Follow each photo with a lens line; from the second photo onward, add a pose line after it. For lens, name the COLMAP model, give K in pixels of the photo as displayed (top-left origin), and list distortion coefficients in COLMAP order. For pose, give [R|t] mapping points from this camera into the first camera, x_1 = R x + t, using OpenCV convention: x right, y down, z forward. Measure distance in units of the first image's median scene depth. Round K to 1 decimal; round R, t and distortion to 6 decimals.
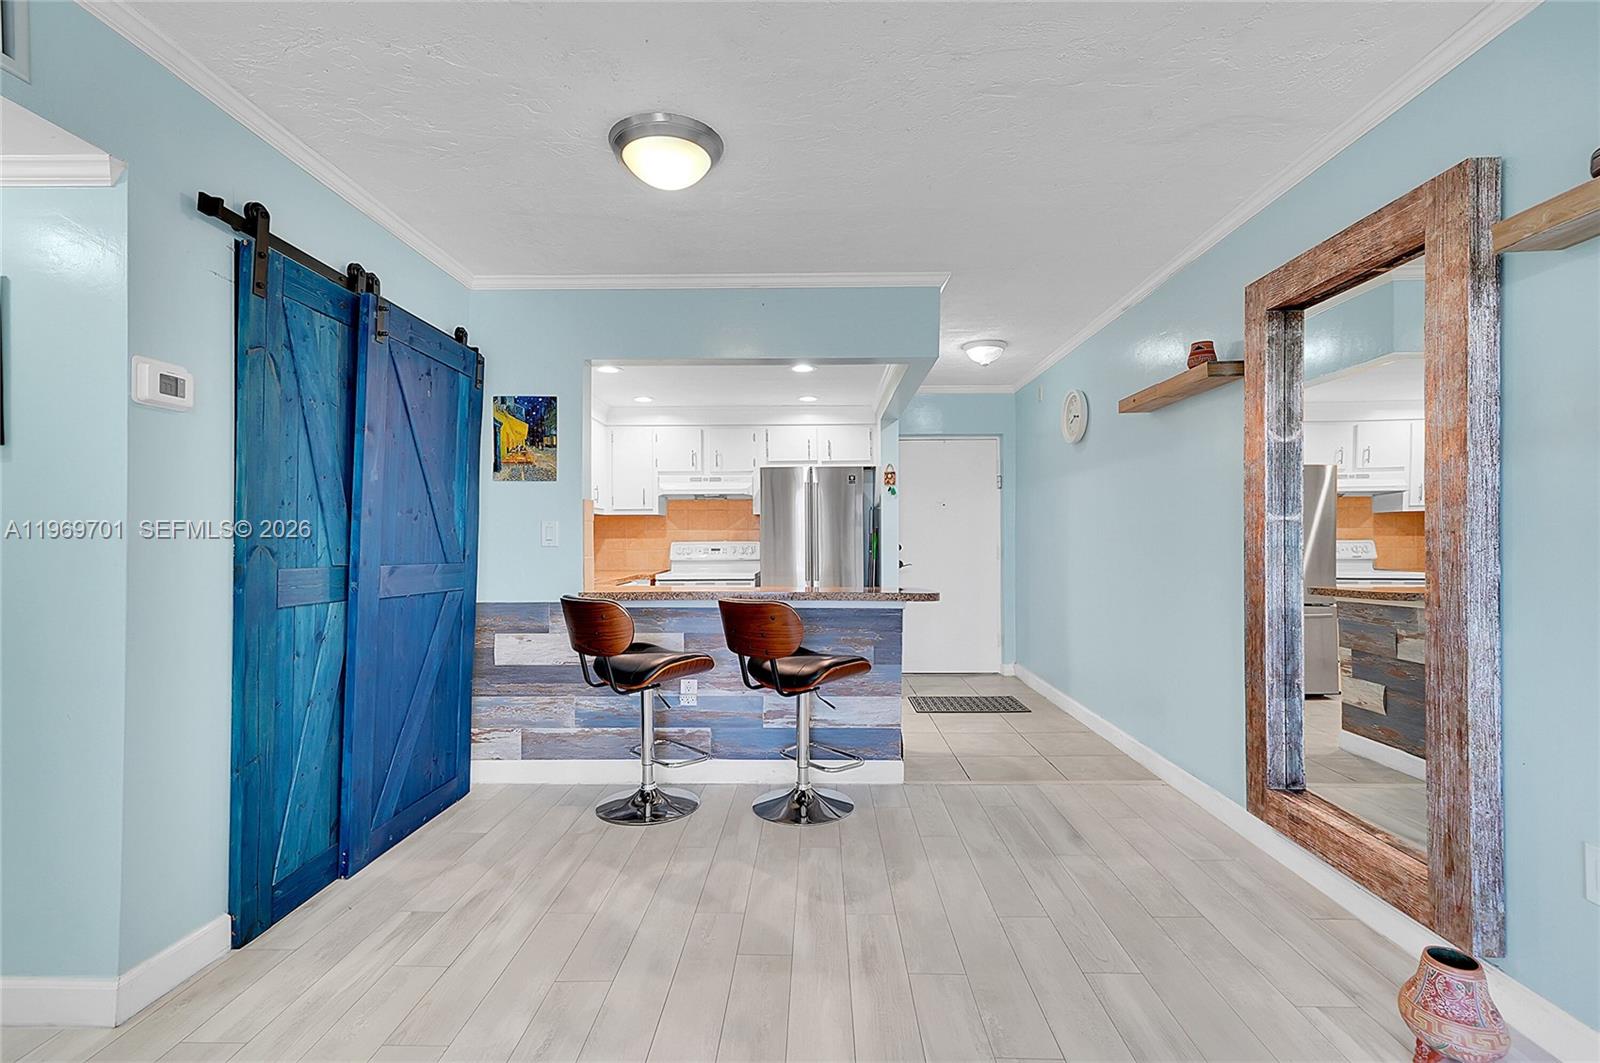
lens RADIAL K [[698.1, 0, 800.0], [0, 698.1, 531.5], [0, 0, 1]] dist [-0.000368, -0.000081]
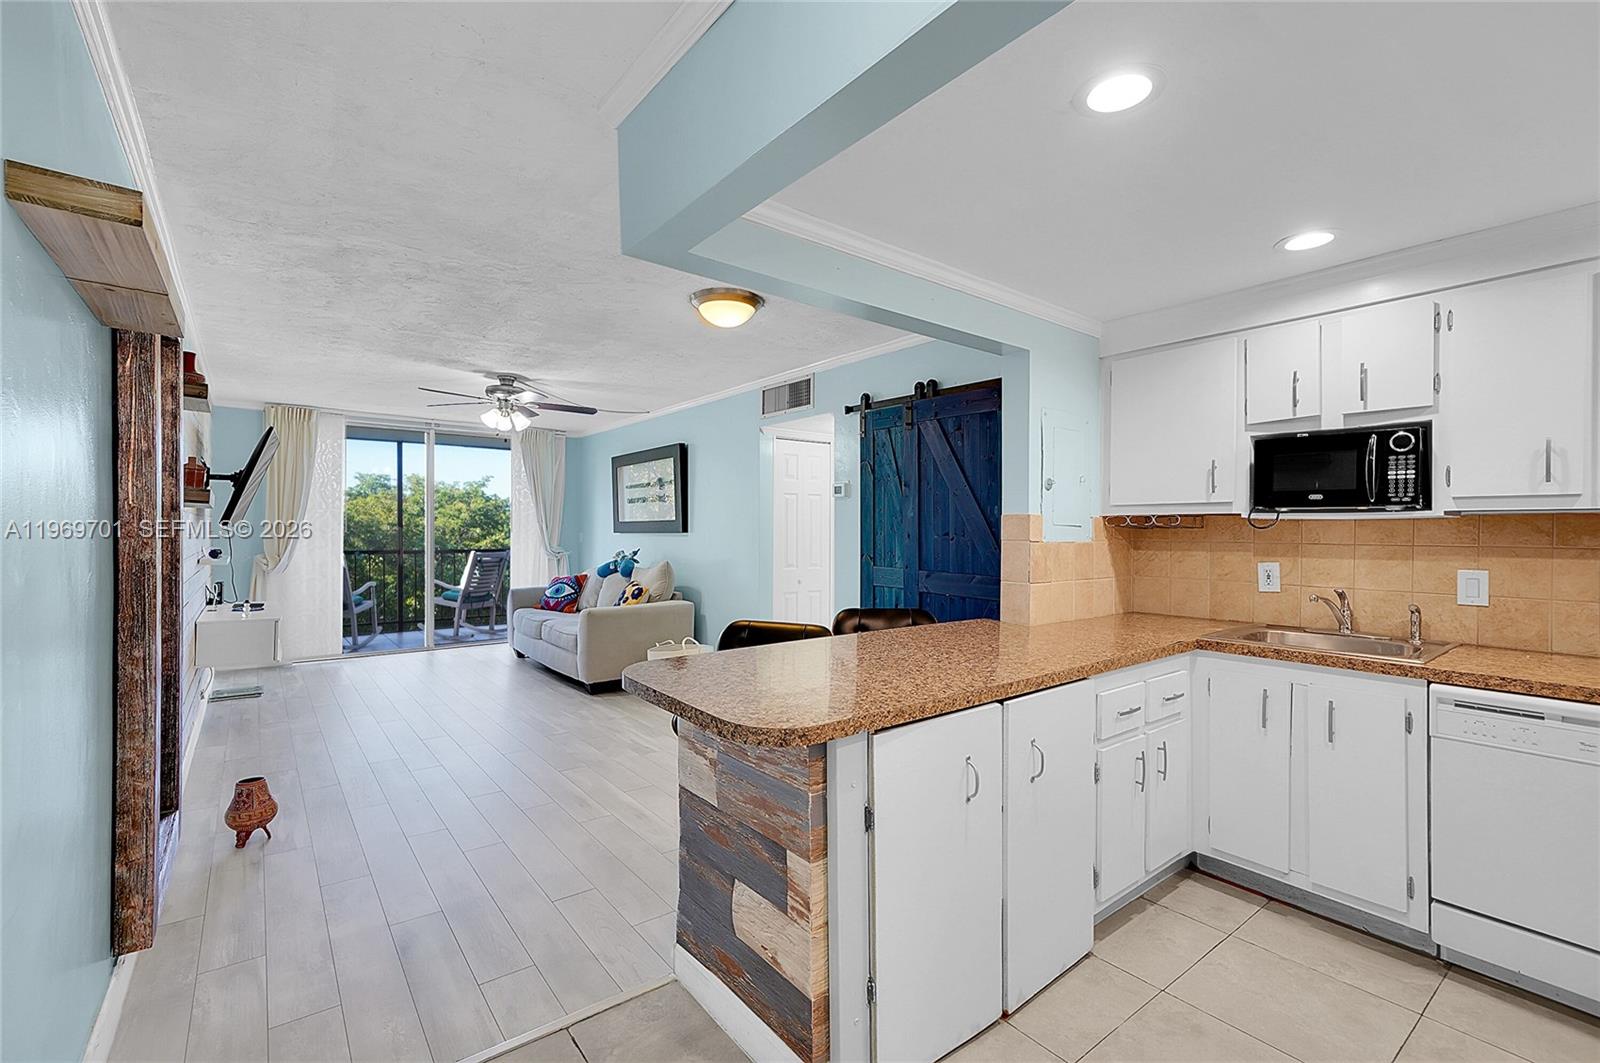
lens RADIAL K [[698.1, 0, 800.0], [0, 698.1, 531.5], [0, 0, 1]] dist [-0.000368, -0.000081]
pose [[-0.768391, -0.001389, -0.639979, 0.606719], [0.005574, 0.999945, -0.008864, -0.026470], [0.639956, -0.010378, -0.768341, 2.061640]]
